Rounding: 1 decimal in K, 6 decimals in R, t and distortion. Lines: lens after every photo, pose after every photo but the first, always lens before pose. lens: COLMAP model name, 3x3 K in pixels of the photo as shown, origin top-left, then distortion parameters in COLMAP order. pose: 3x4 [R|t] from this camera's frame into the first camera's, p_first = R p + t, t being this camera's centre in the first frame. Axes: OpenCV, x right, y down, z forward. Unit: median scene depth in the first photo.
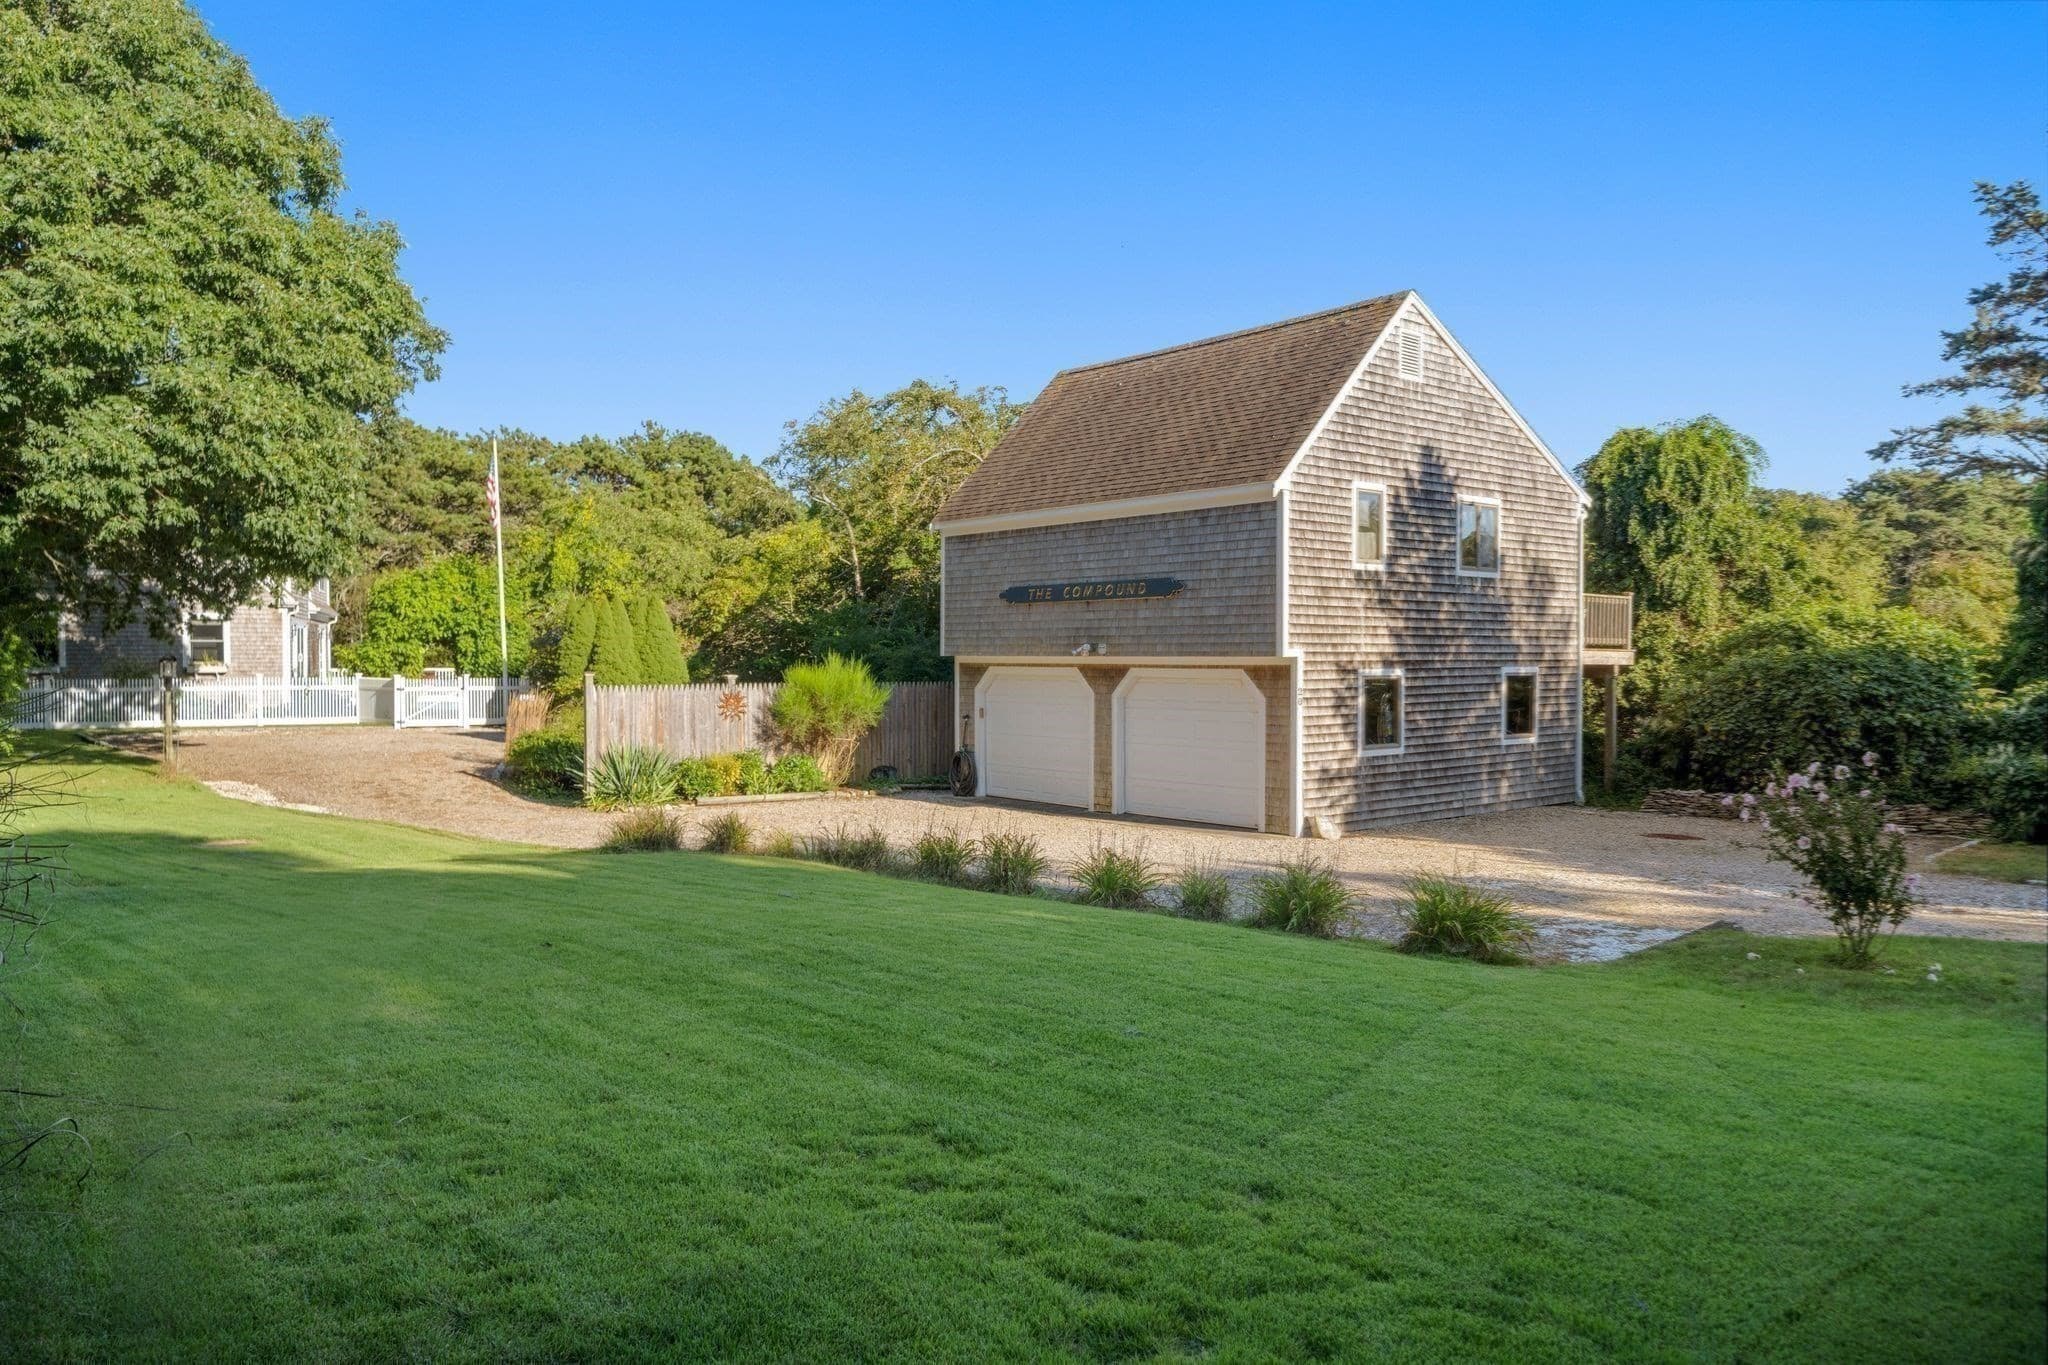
lens RADIAL K [[1309.5, 0, 1024.0], [0, 1309.5, 682.5], [0, 0, 1]] dist [-0.072728, 0.070823]
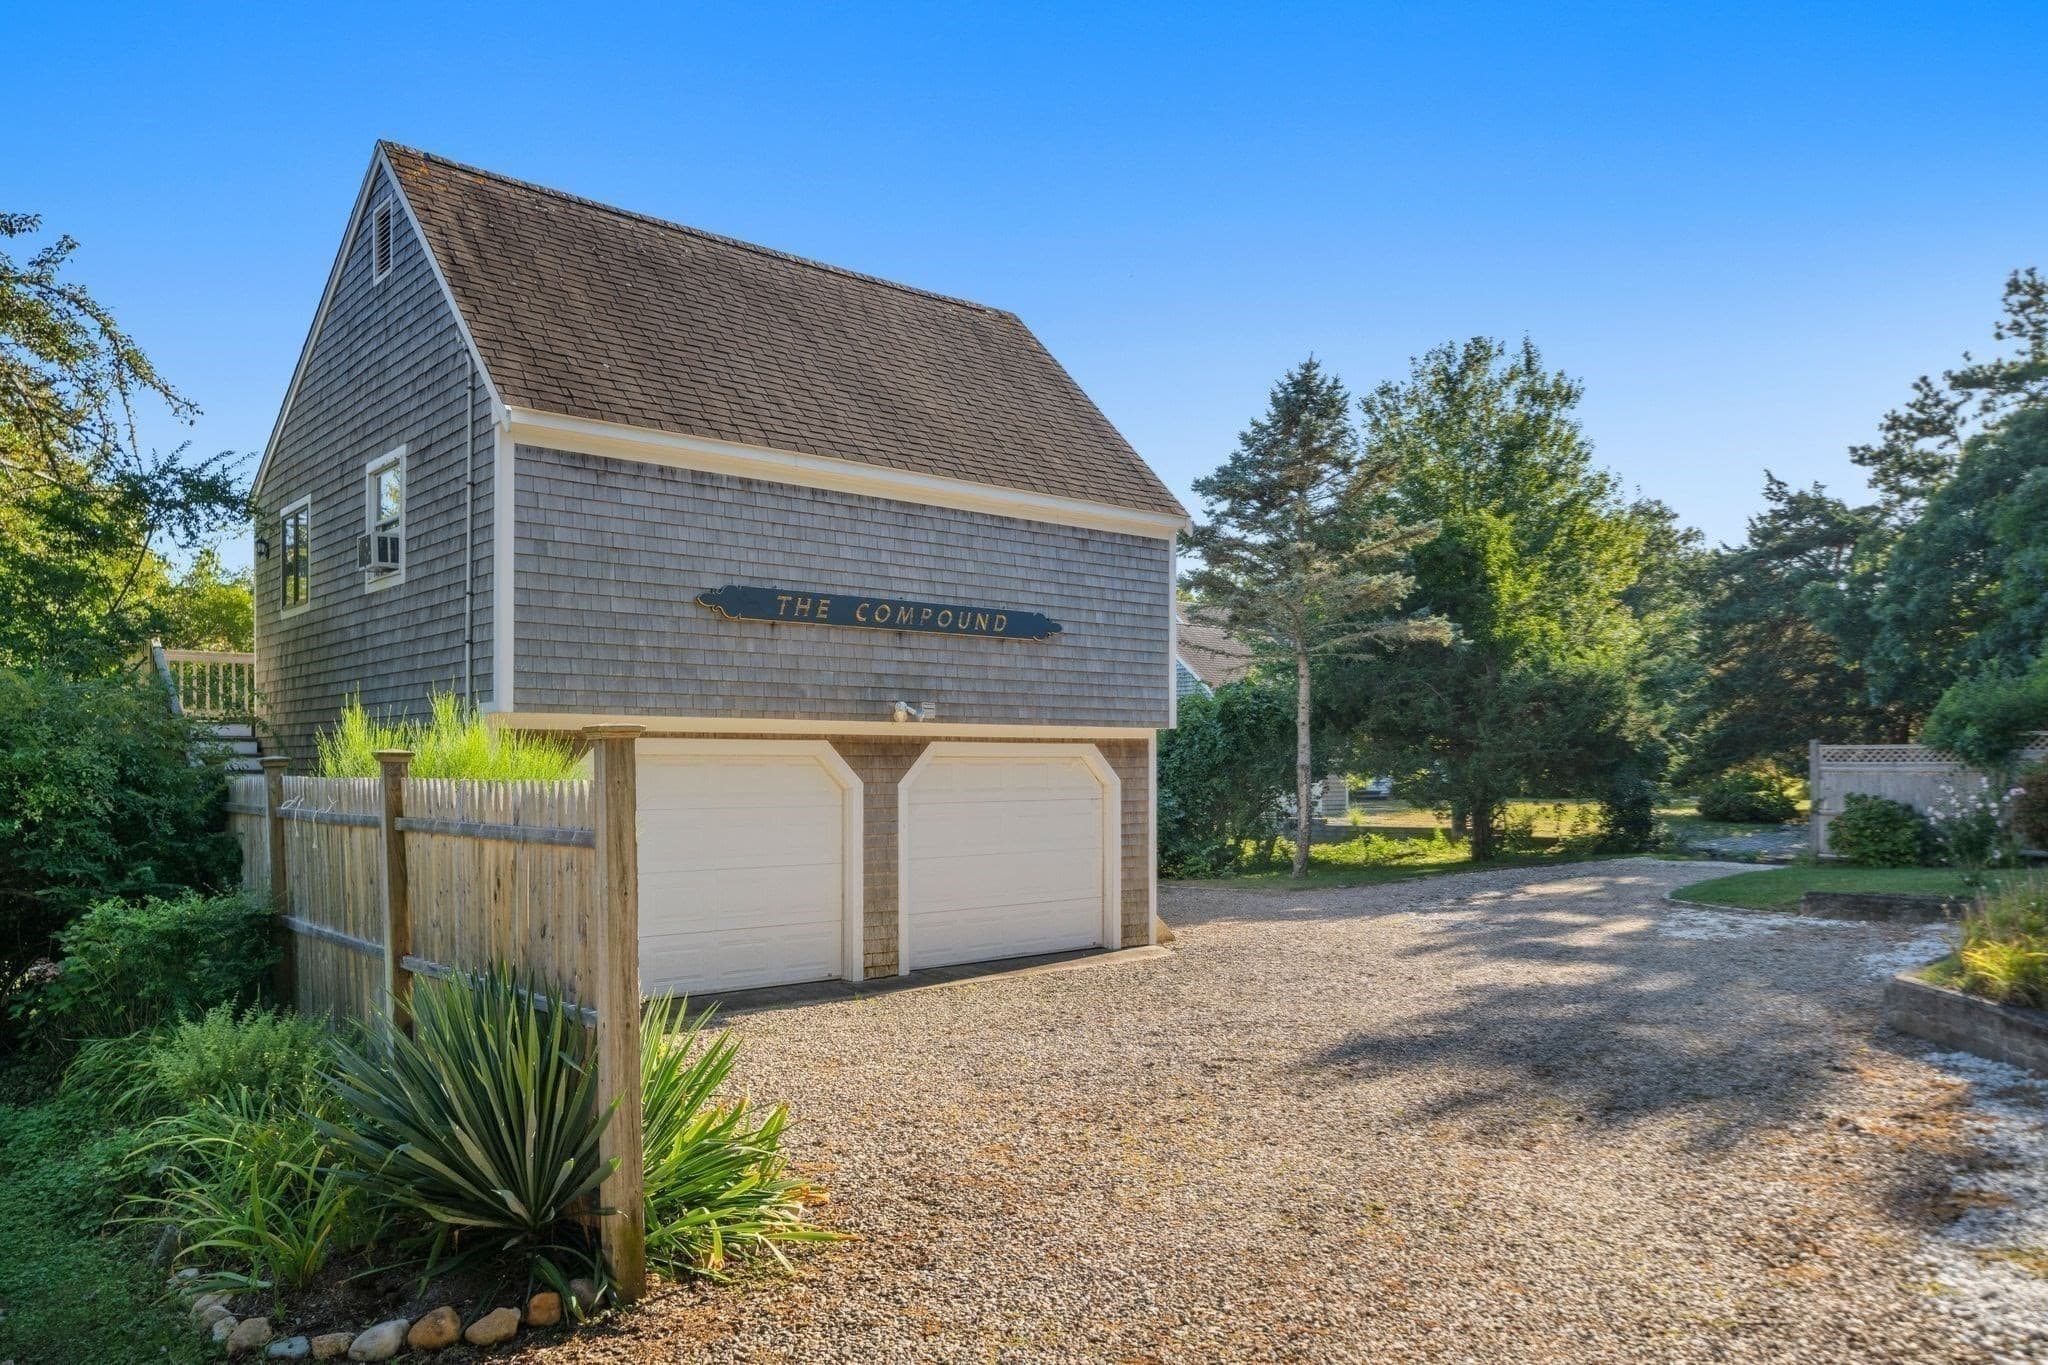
lens RADIAL K [[1386.8, 0, 977.9], [0, 1386.8, 762.2], [0, 0, 1]] dist [-0.007185, -0.001166]
pose [[0.029670, 0.000473, 0.999560, -0.596115], [0.020858, 0.999782, -0.001093, 0.000160], [-0.999342, 0.020881, 0.029654, 0.946658]]
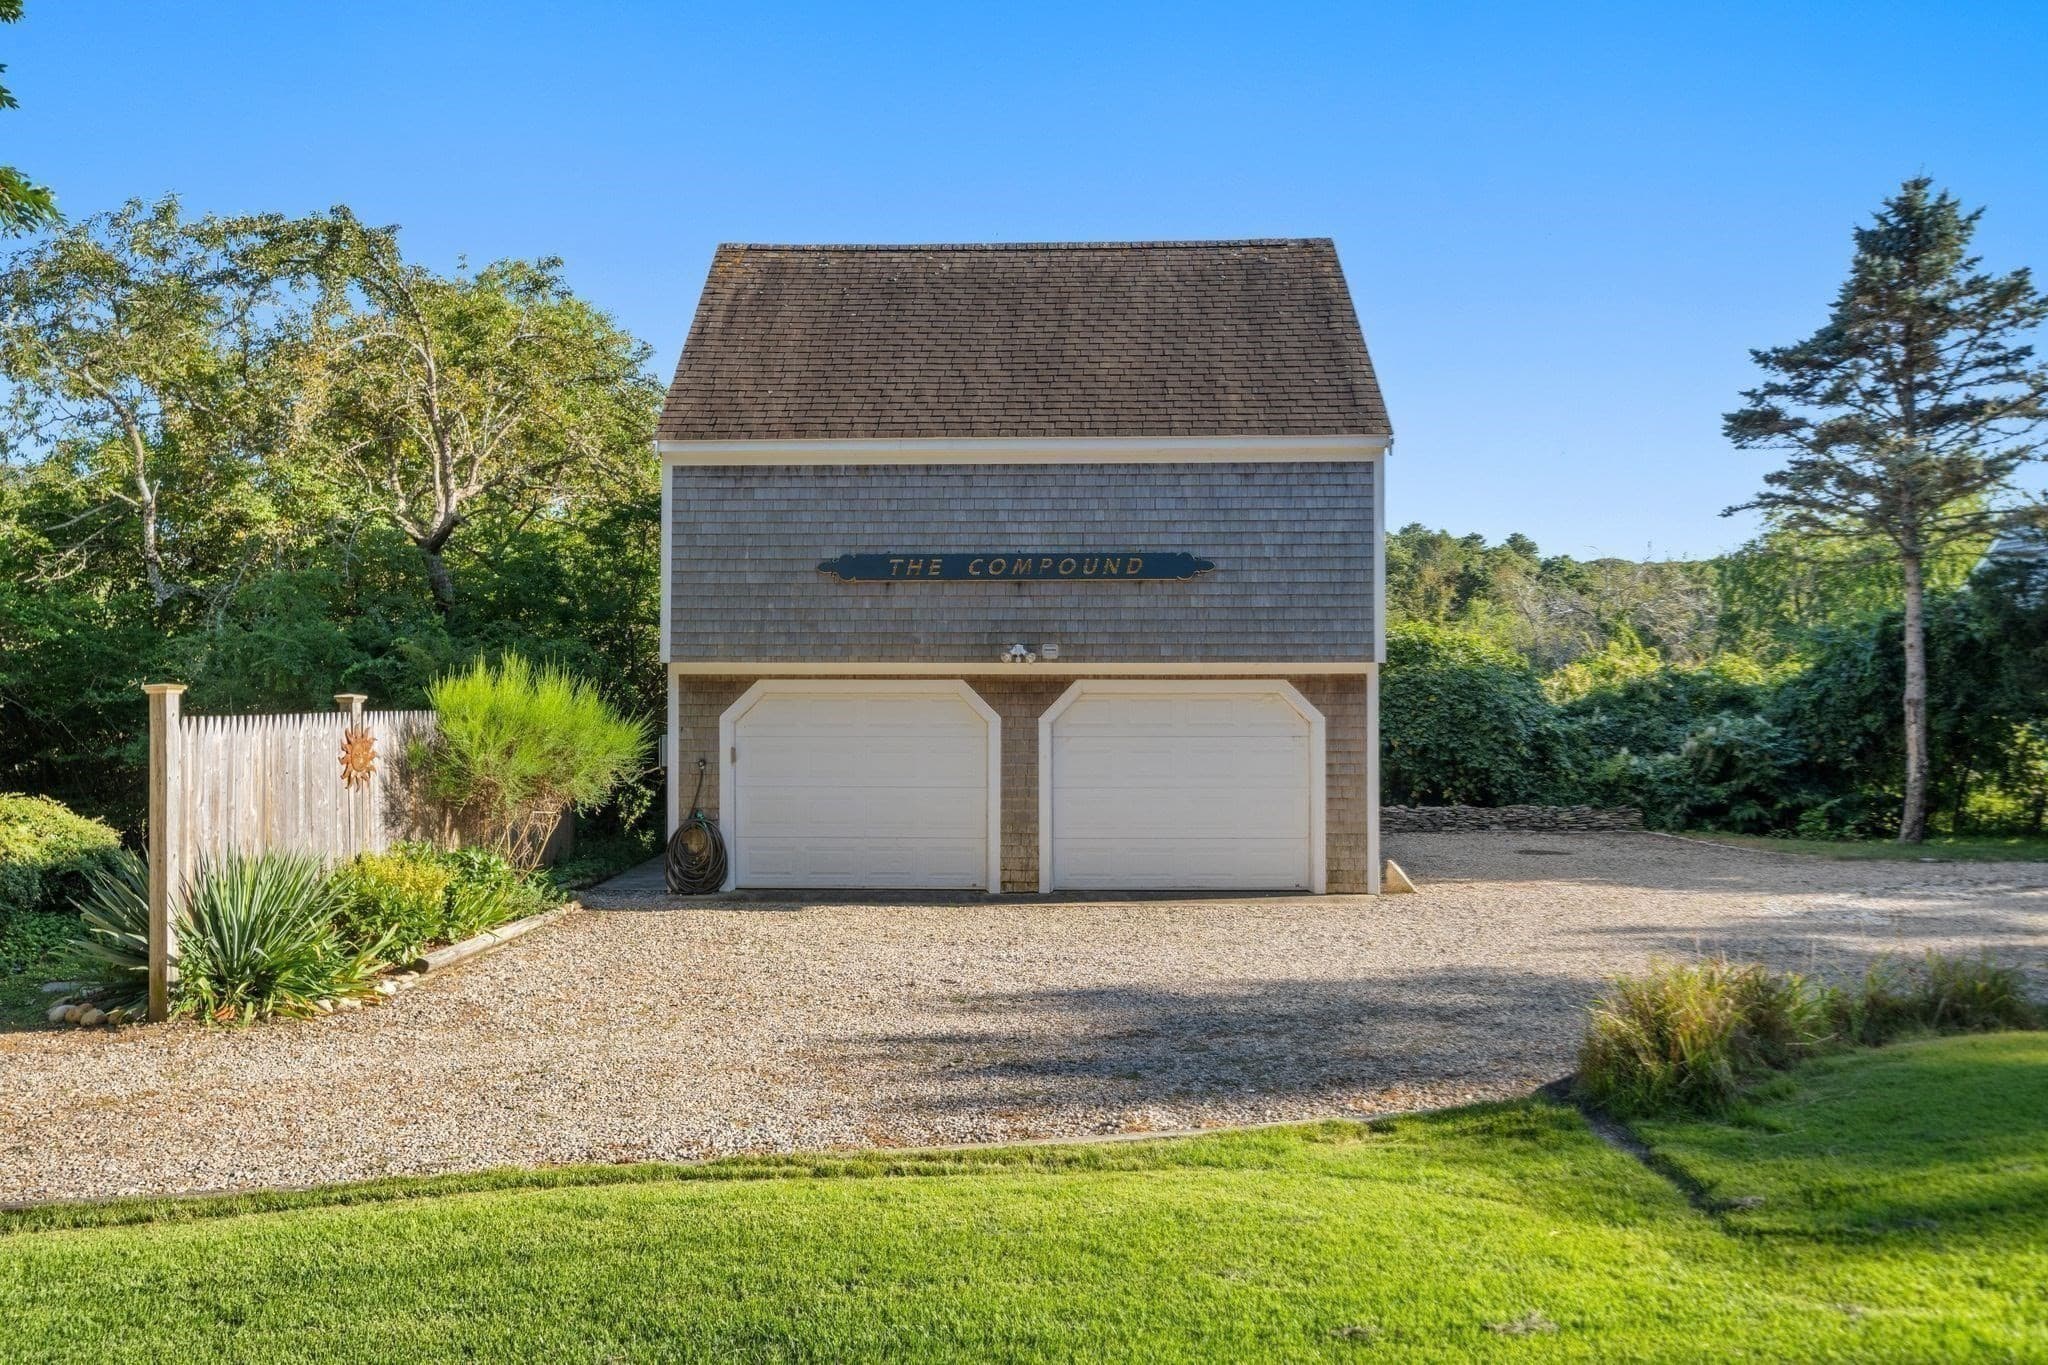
lens RADIAL K [[1355.7, 0, 951.2], [0, 1355.7, 670.1], [0, 0, 1]] dist [-0.019429, 0.003389]
pose [[0.691579, 0.009618, 0.722237, -0.482073], [0.015064, 0.999502, -0.027735, 0.002787], [-0.722144, 0.030060, 0.691090, 0.542075]]
